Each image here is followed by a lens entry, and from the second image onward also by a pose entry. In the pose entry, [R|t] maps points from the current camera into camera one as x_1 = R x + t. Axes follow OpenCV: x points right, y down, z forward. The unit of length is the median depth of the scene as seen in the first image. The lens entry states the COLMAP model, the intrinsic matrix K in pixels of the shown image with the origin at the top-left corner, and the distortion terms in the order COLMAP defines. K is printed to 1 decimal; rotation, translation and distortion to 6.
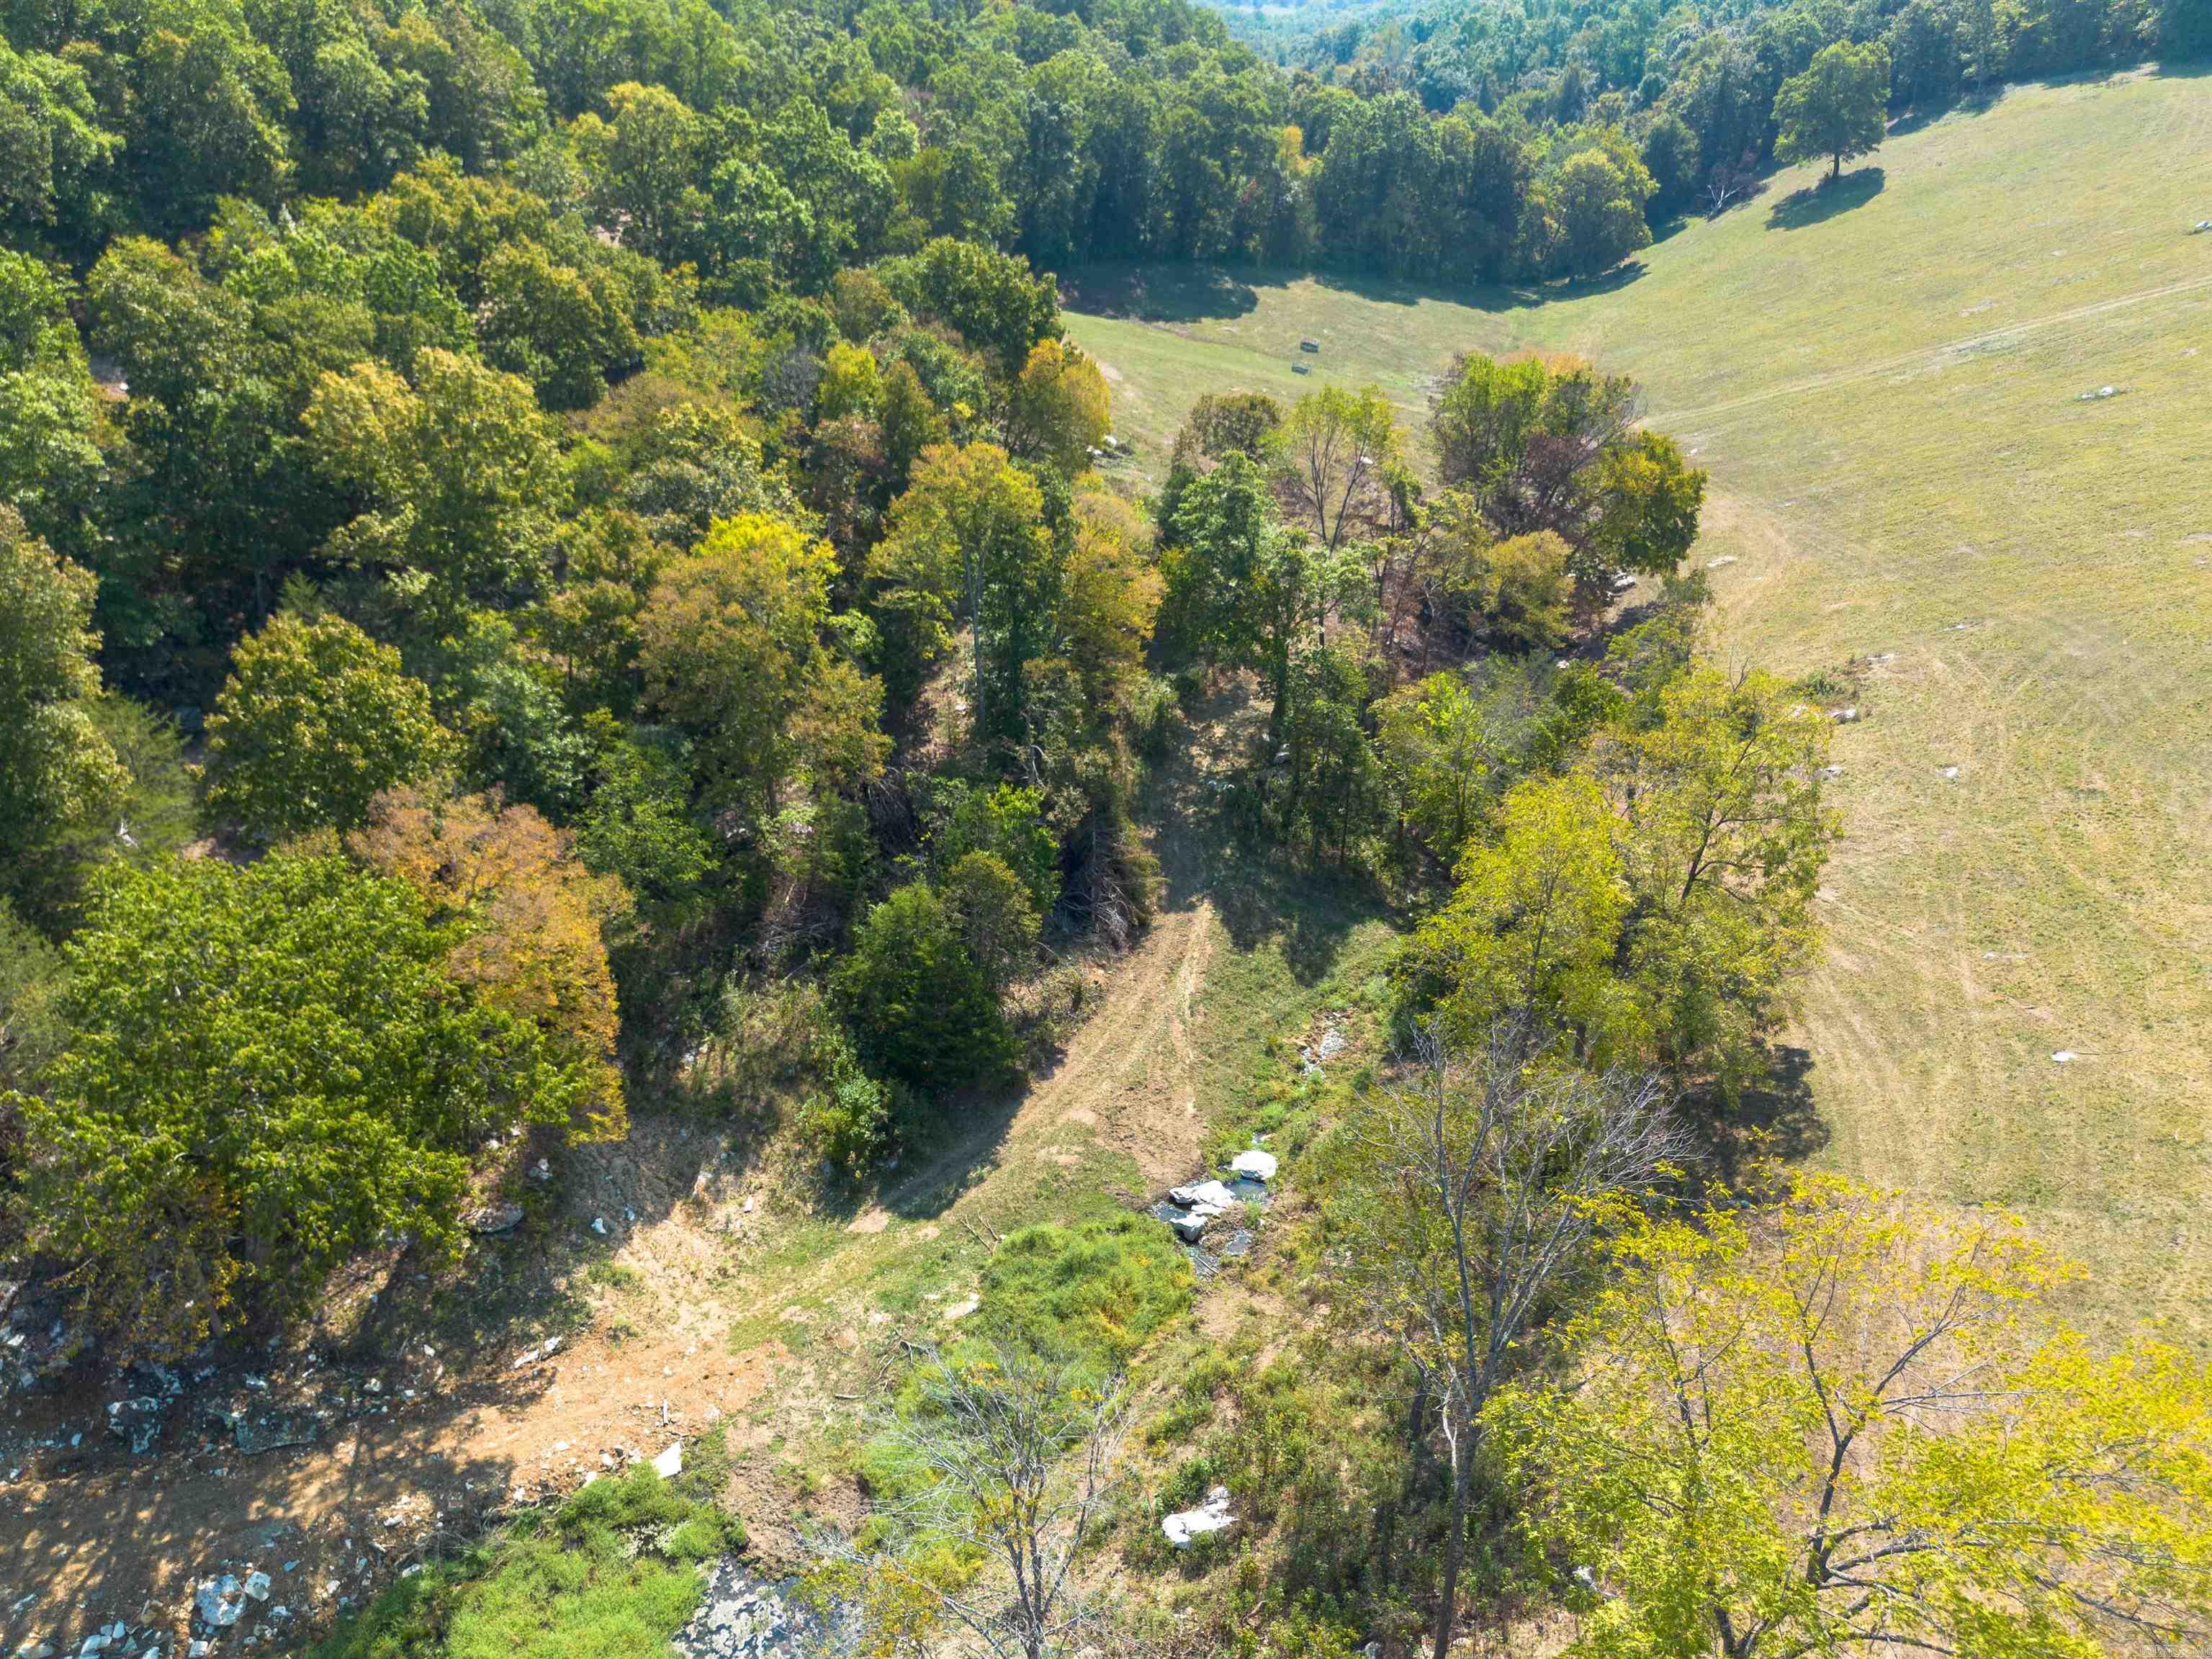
lens RADIAL K [[1581.8, 0, 1113.9], [0, 1581.8, 819.0], [0, 0, 1]] dist [0.053094, -0.038742]
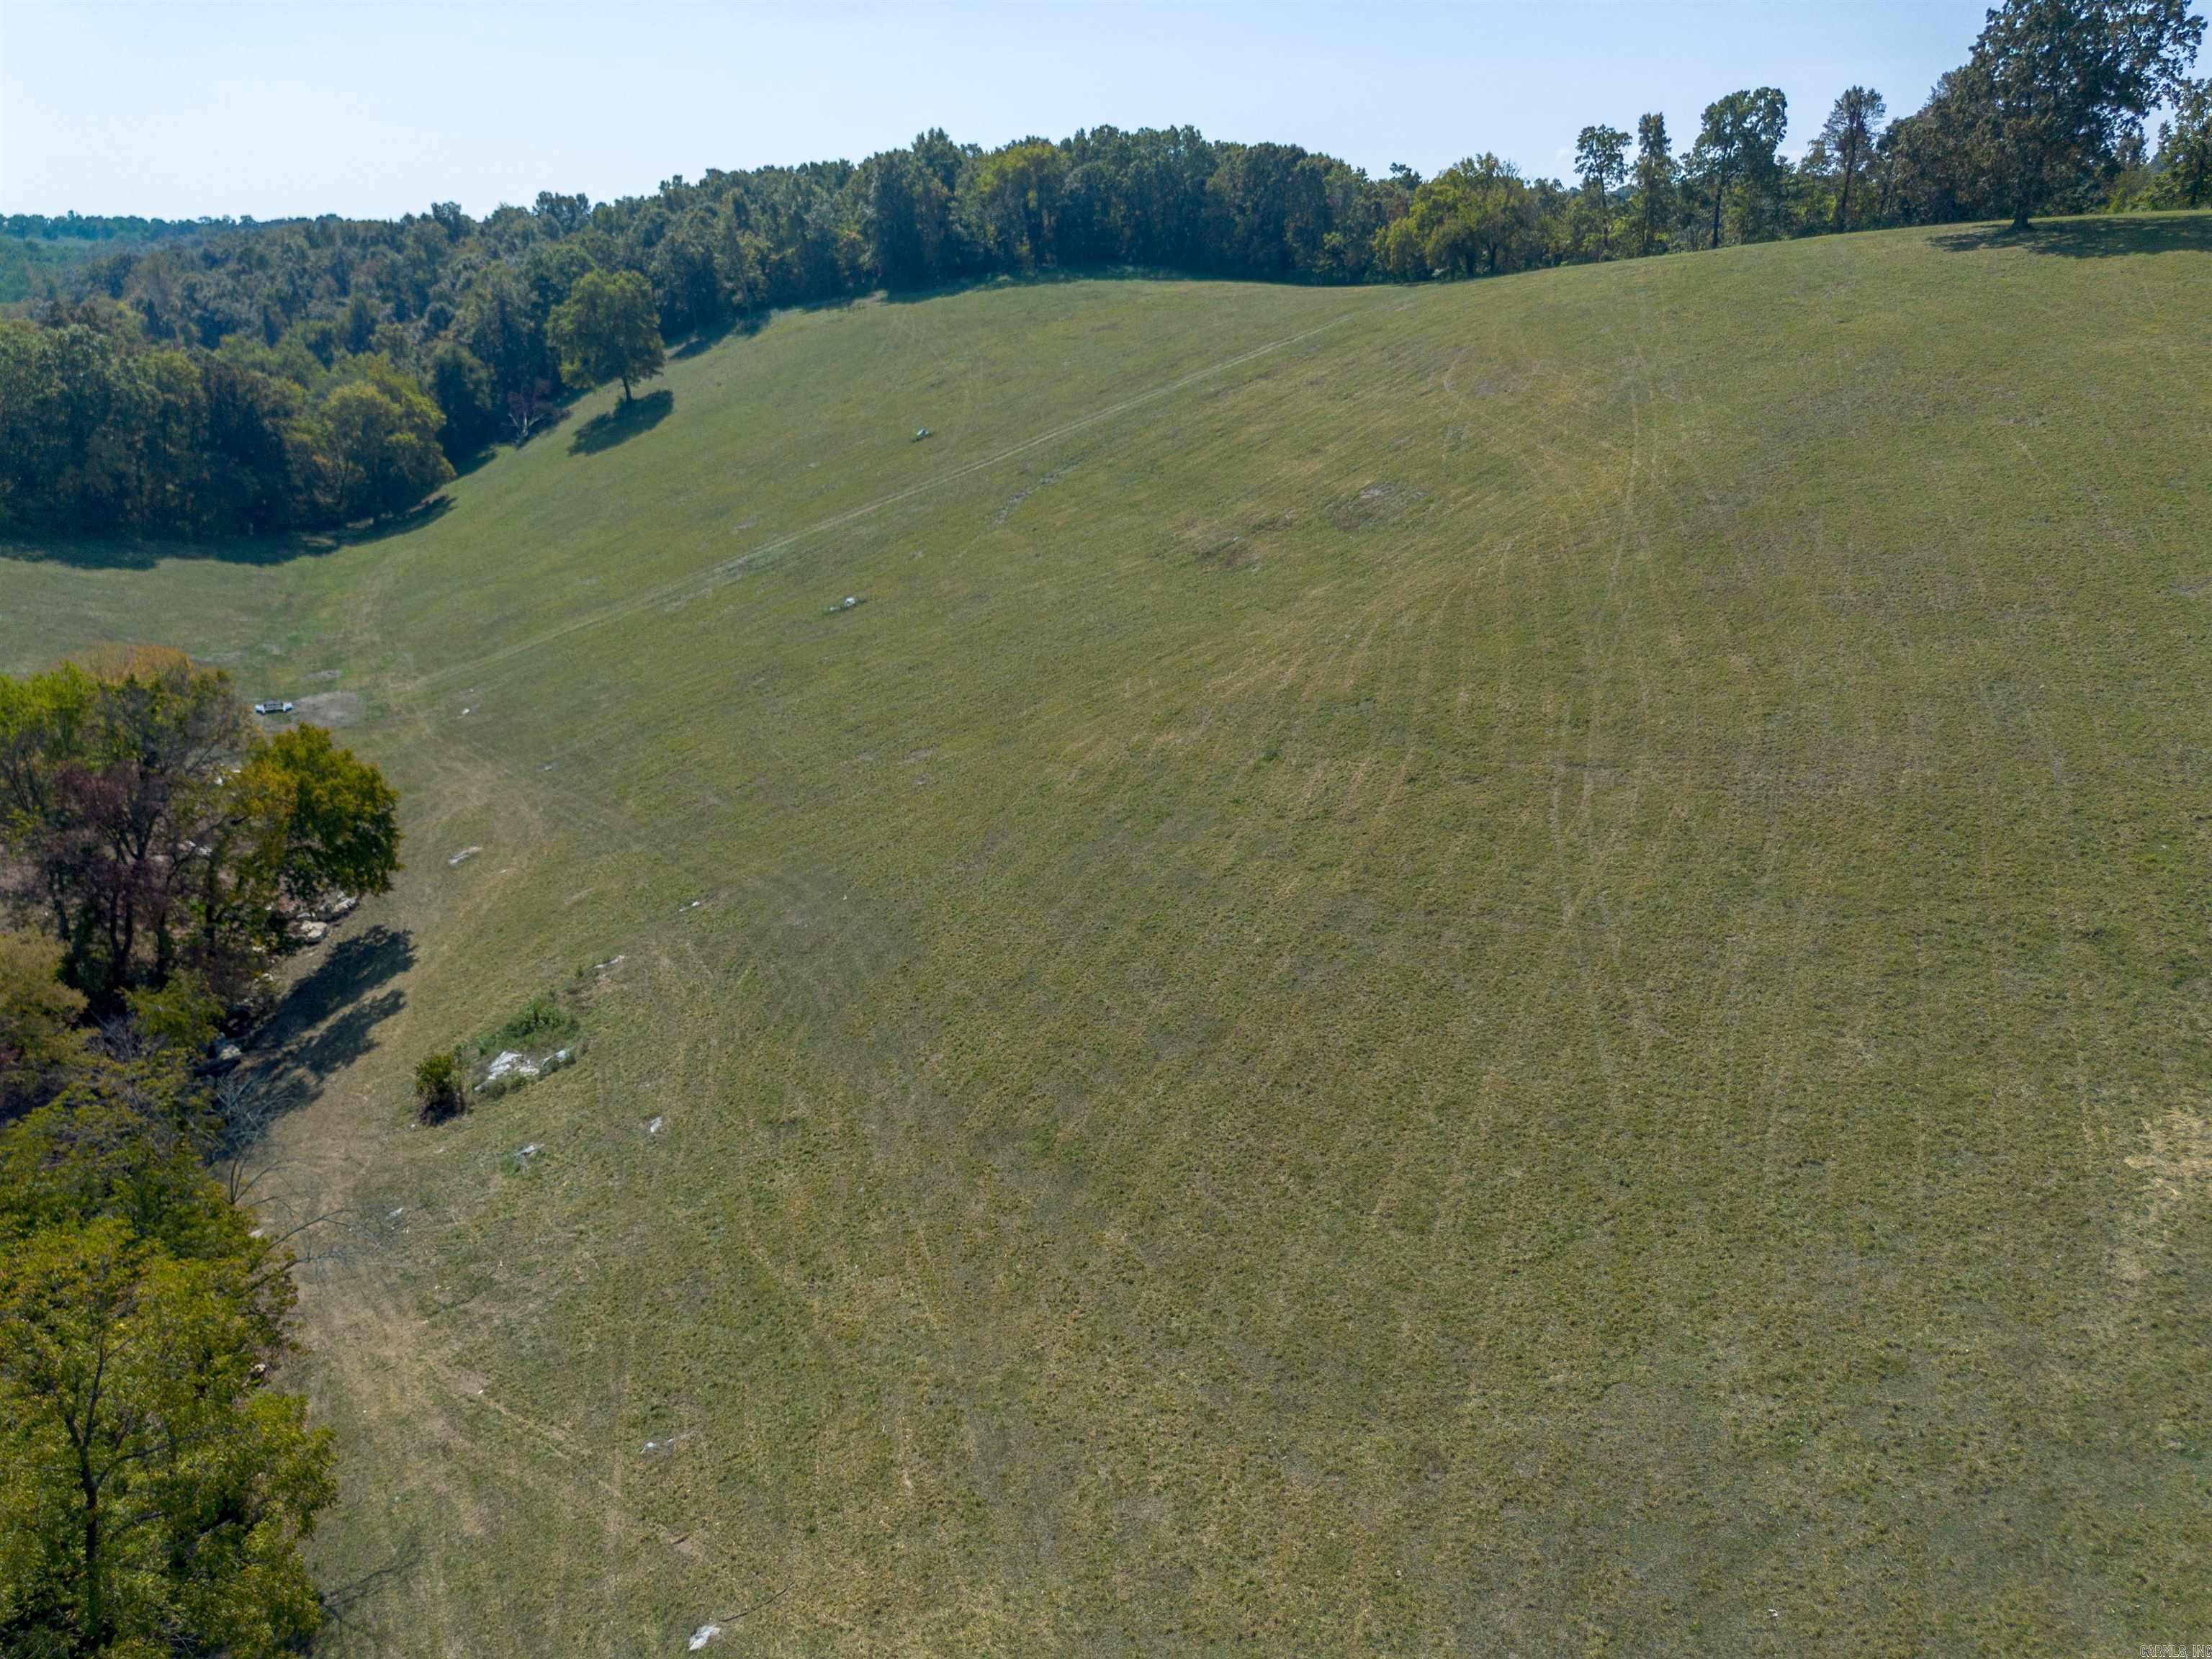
lens RADIAL K [[1570.5, 0, 1120.0], [0, 1570.5, 823.2], [0, 0, 1]] dist [0.057456, -0.061608]
pose [[0.814397, -0.196377, 0.546071, 0.145790], [0.260725, 0.964500, -0.041988, -0.037478], [-0.518440, 0.176569, 0.836686, 0.093673]]
